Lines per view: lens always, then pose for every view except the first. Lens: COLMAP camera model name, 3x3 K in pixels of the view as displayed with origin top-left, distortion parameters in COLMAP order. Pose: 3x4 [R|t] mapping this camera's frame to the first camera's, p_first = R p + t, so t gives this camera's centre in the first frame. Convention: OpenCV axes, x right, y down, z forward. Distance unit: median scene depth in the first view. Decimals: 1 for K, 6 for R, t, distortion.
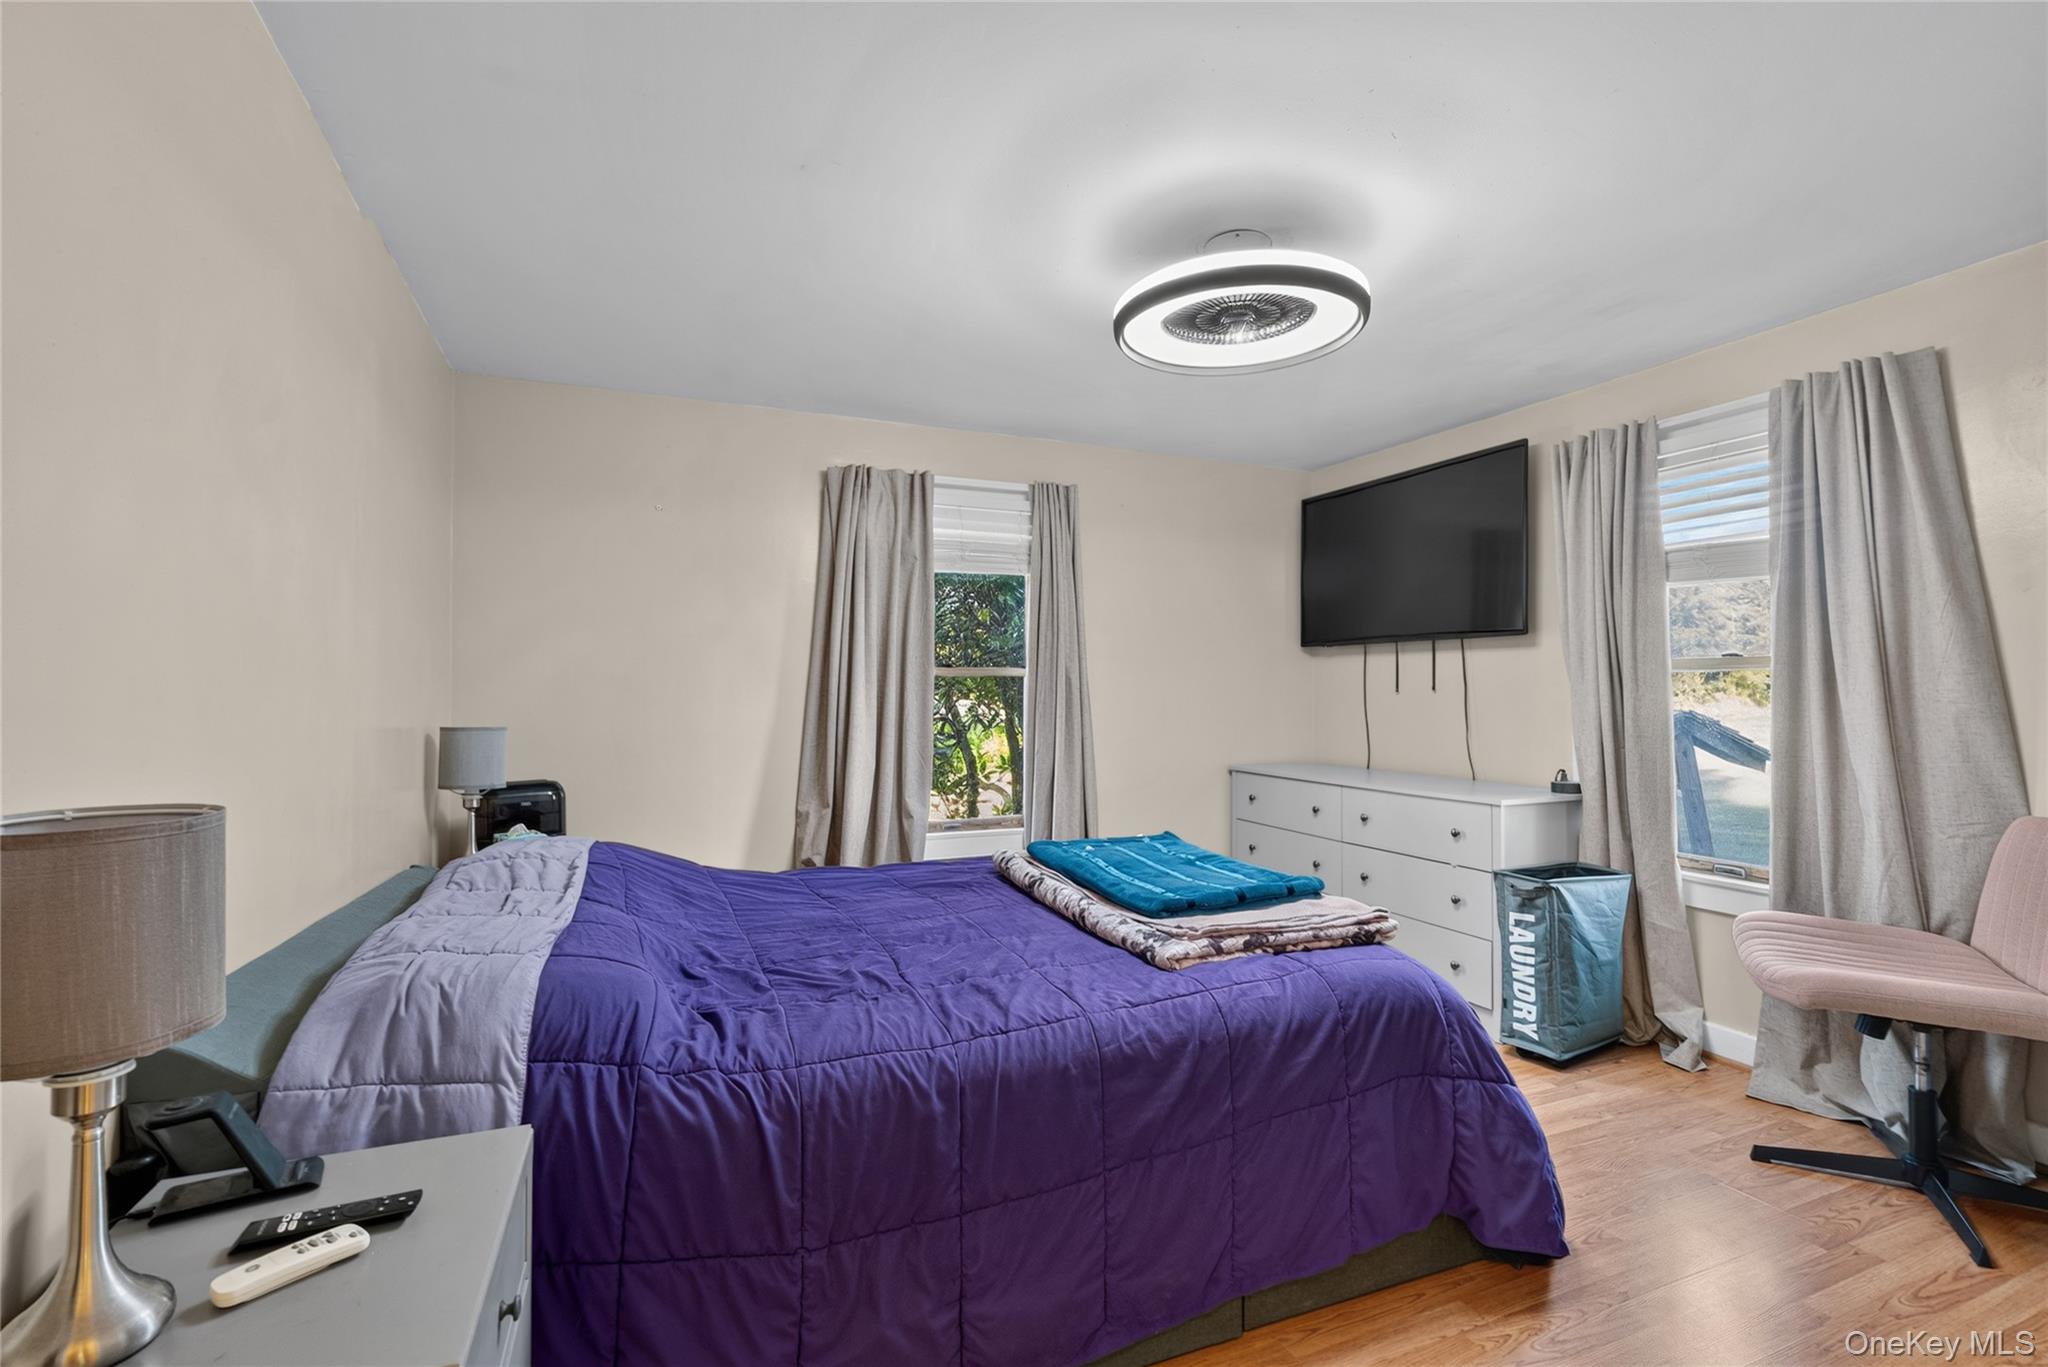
lens RADIAL K [[957.2, 0, 1026.6], [0, 957.2, 631.6], [0, 0, 1]] dist [-0.000400, 0.000875]
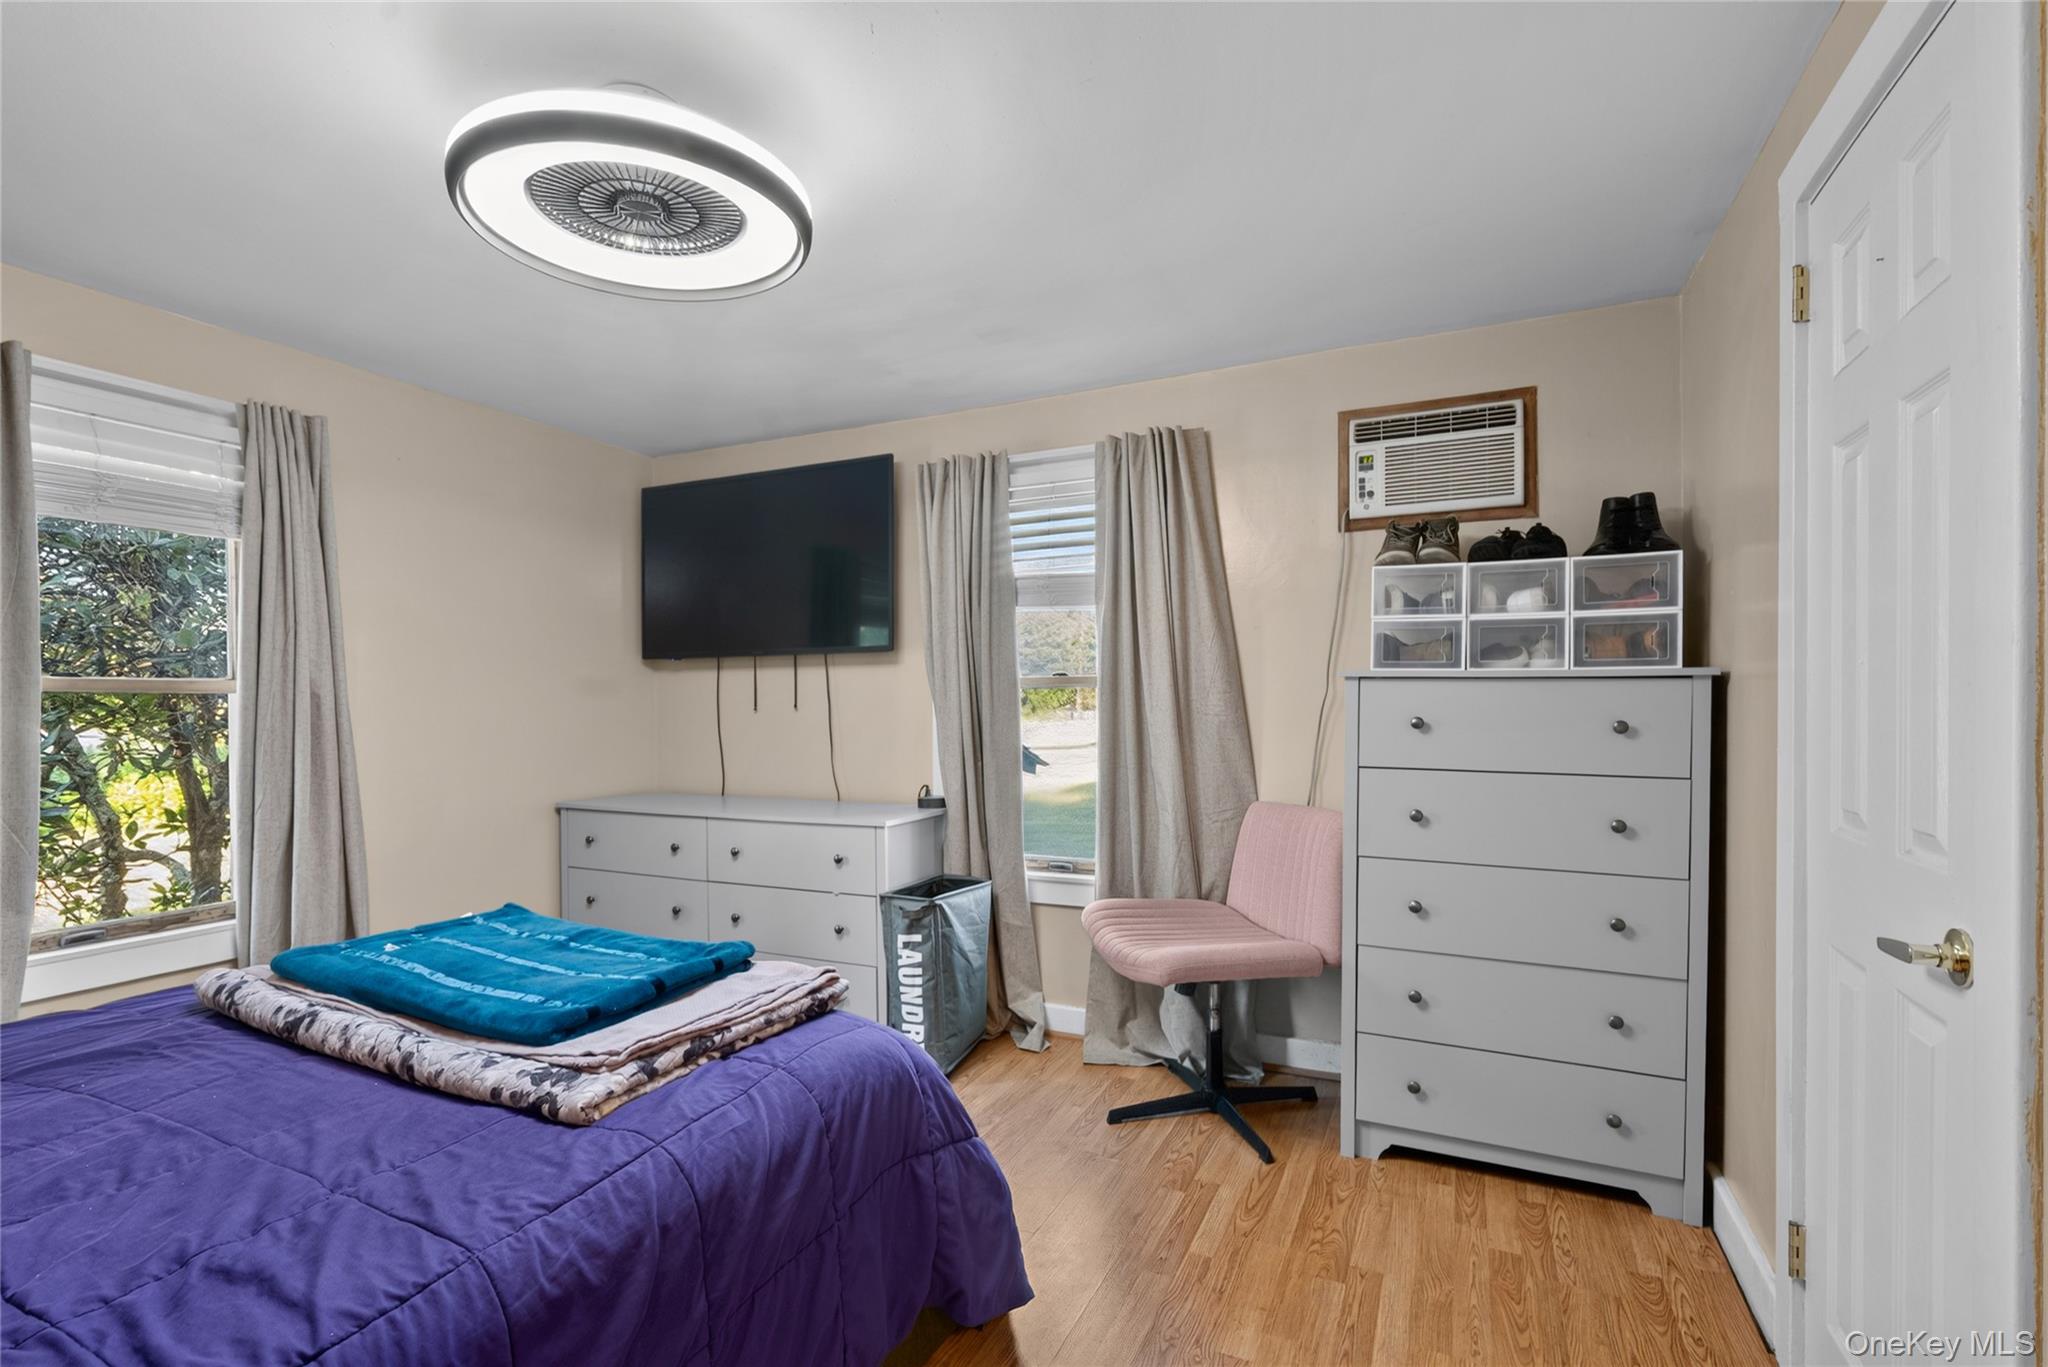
lens RADIAL K [[949.8, 0, 1017.2], [0, 949.8, 703.0], [0, 0, 1]] dist [-0.002879, 0.001185]
pose [[0.747542, -0.004922, 0.664196, -0.047675], [-0.032406, 0.998511, 0.043872, 0.011135], [-0.663423, -0.054320, 0.746270, 0.221248]]
